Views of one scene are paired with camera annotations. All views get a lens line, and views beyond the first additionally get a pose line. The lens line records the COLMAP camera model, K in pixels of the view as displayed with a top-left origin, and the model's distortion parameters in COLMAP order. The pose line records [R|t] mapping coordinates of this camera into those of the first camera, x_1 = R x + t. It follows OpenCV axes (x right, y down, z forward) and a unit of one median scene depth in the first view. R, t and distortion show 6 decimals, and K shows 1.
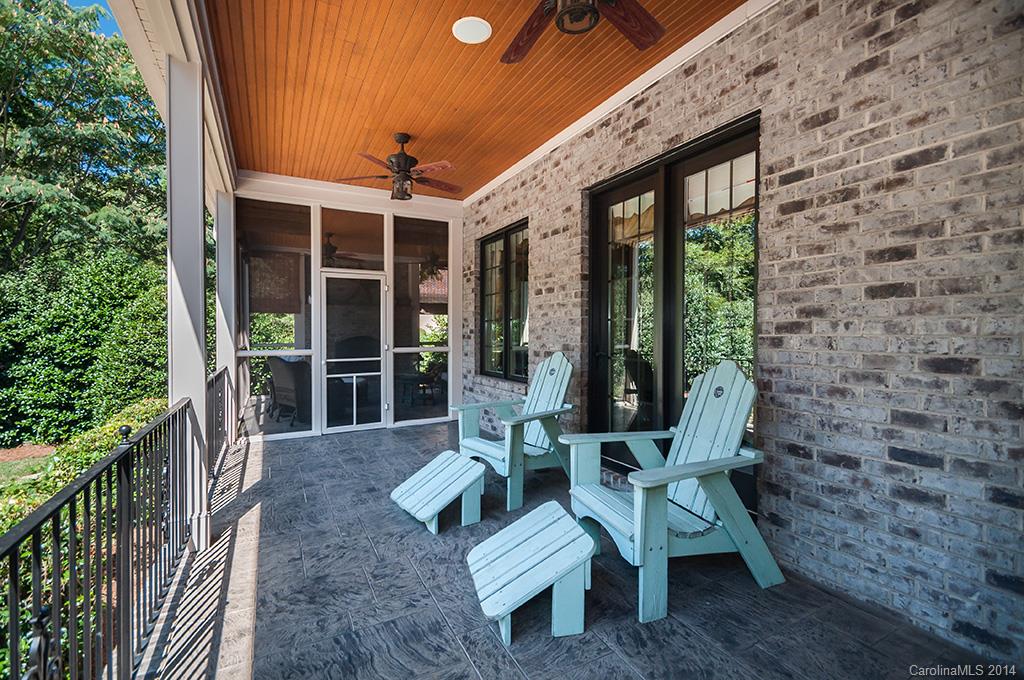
lens RADIAL K [[427.2, 0, 507.9], [0, 427.2, 337.9], [0, 0, 1]] dist [-0.000545, -0.000029]
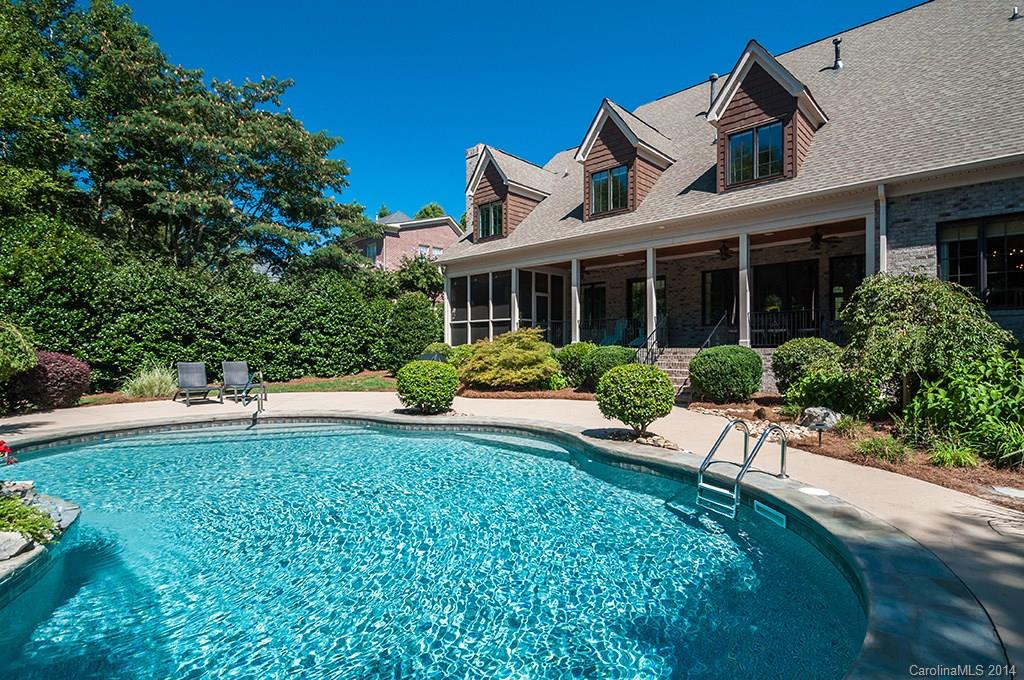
lens RADIAL K [[494.2, 0, 514.2], [0, 494.2, 343.0], [0, 0, 1]] dist [-0.000267, -0.000003]
pose [[0.956137, -0.003412, 0.292901, -2.341318], [0.005775, 0.999957, -0.007203, 0.315164], [-0.292864, 0.008578, 0.956116, -3.365723]]
